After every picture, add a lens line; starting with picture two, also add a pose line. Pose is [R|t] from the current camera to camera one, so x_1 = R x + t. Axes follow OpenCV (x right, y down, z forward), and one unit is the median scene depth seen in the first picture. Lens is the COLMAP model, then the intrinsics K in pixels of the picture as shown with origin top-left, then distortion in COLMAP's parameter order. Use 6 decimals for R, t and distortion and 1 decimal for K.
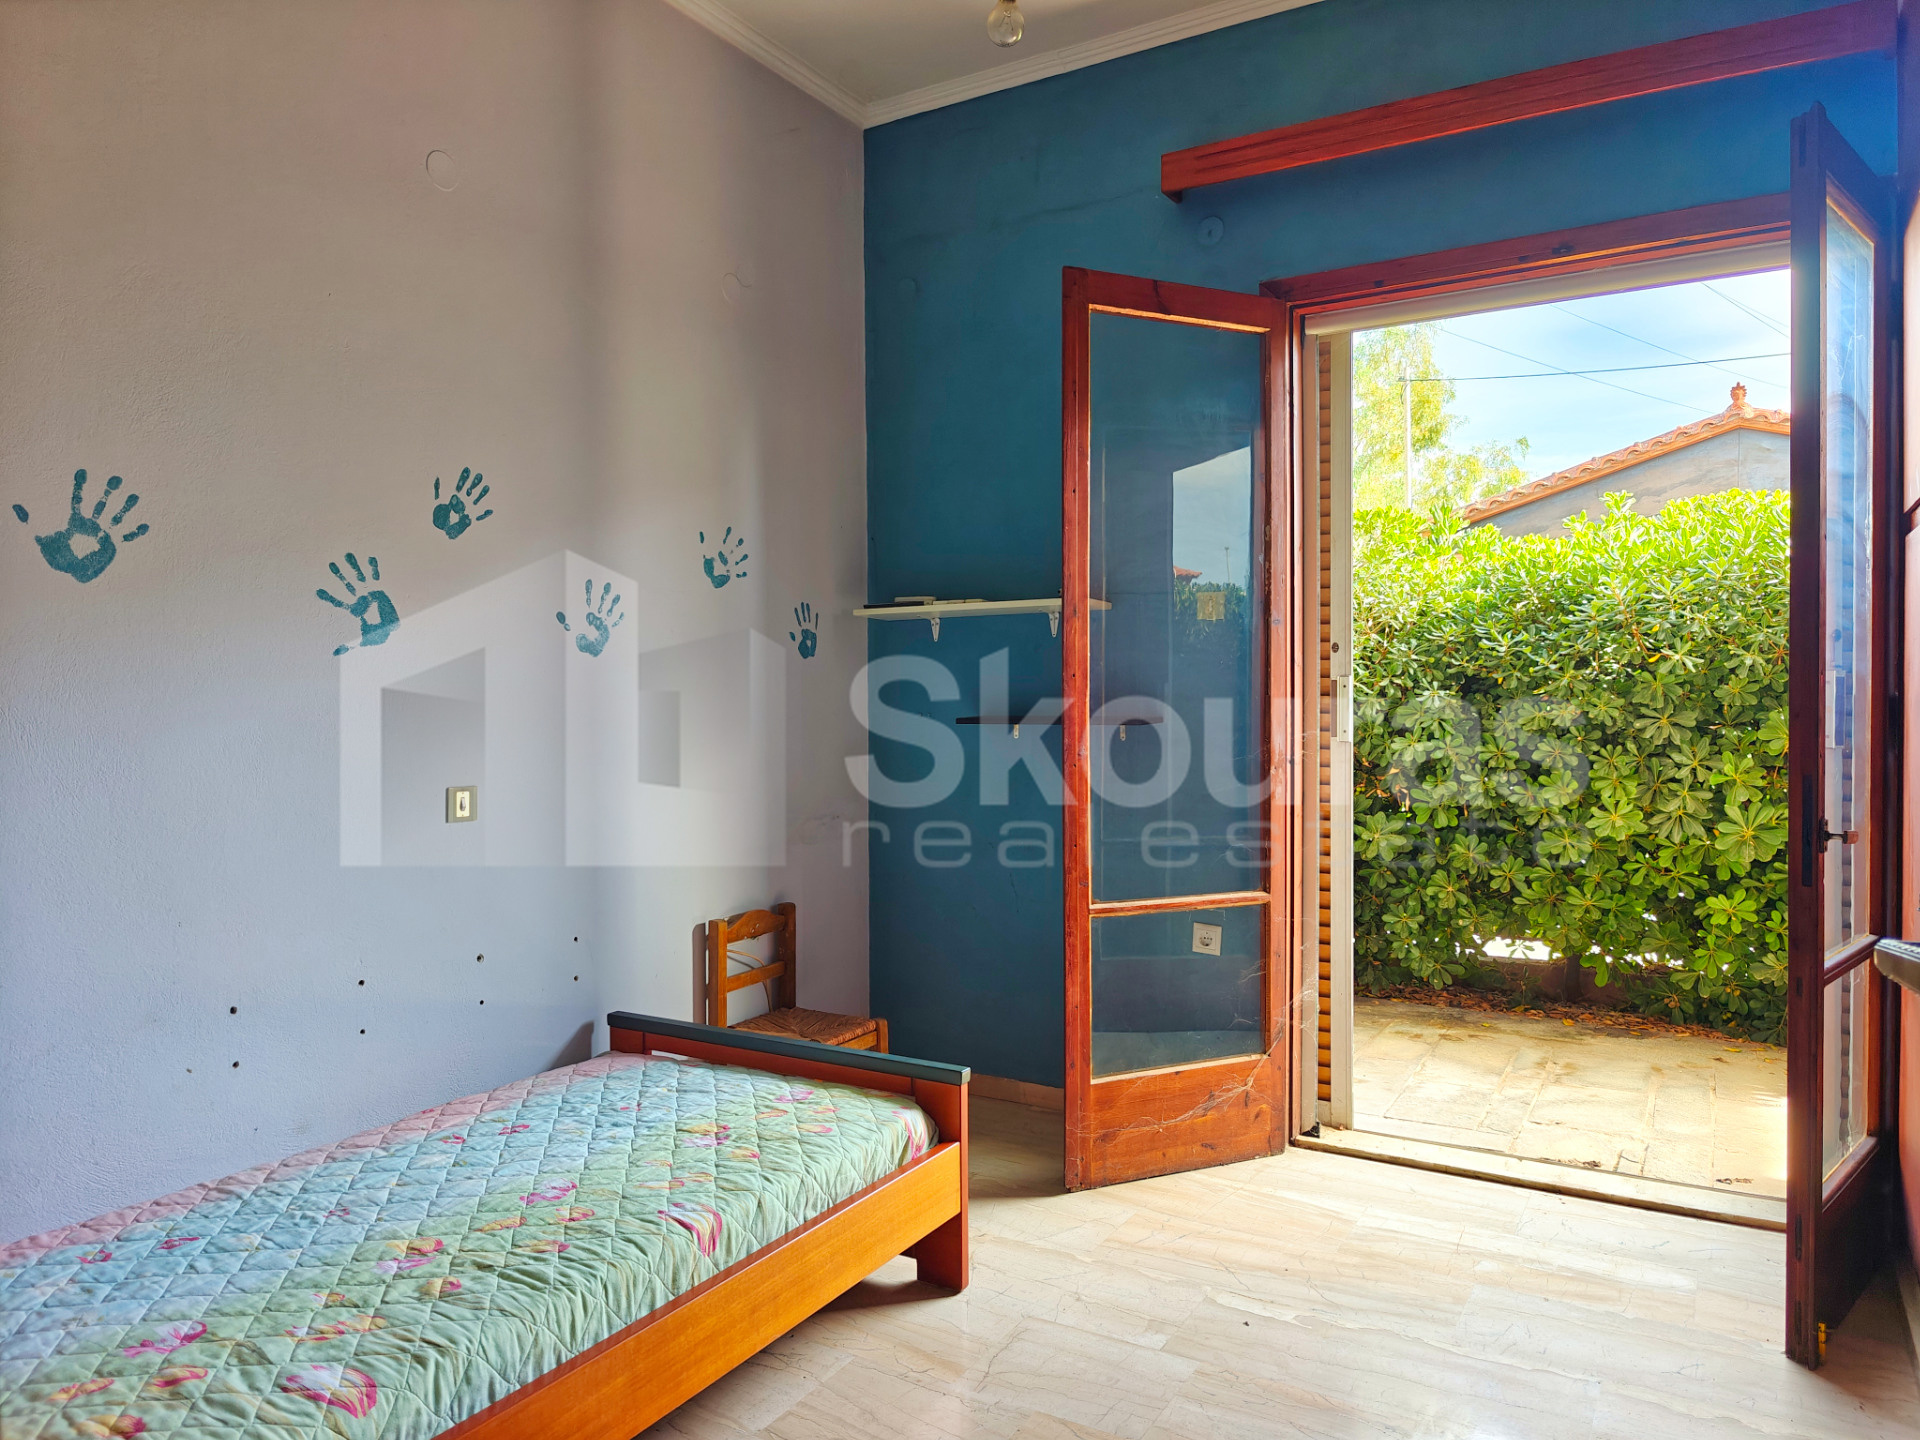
lens RADIAL K [[1323.4, 0, 959.5], [0, 1323.4, 693.7], [0, 0, 1]] dist [0.035733, -0.038803]
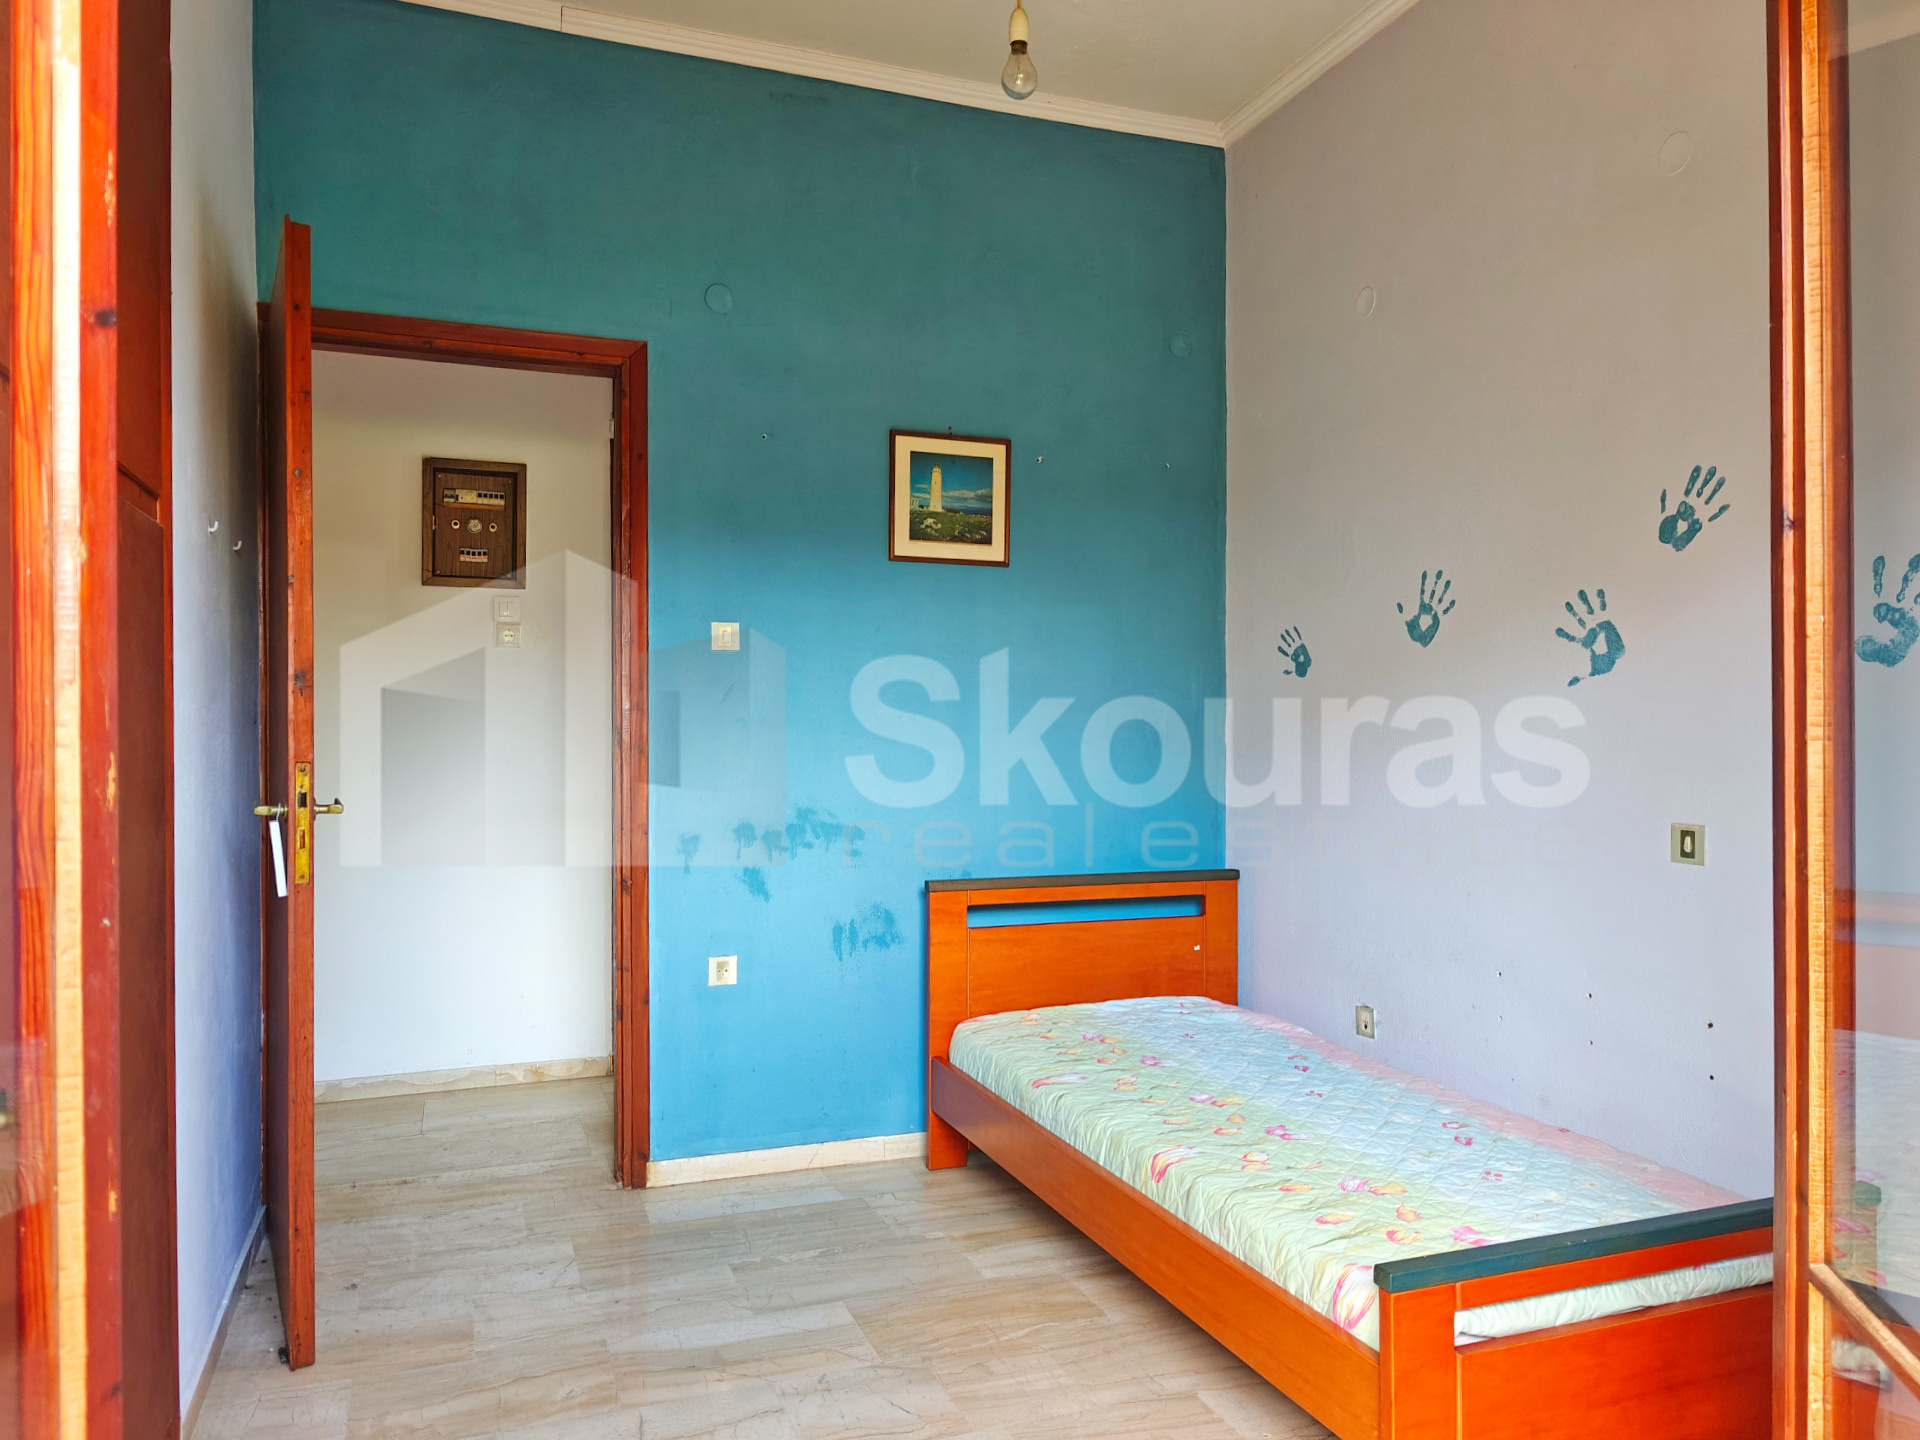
lens RADIAL K [[1323.4, 0, 959.5], [0, 1323.4, 693.7], [0, 0, 1]] dist [0.035733, -0.038803]
pose [[-0.633981, -0.009448, -0.773291, 0.680211], [0.009966, 0.999743, -0.020384, -0.005342], [0.773284, -0.020630, -0.633724, 1.279491]]
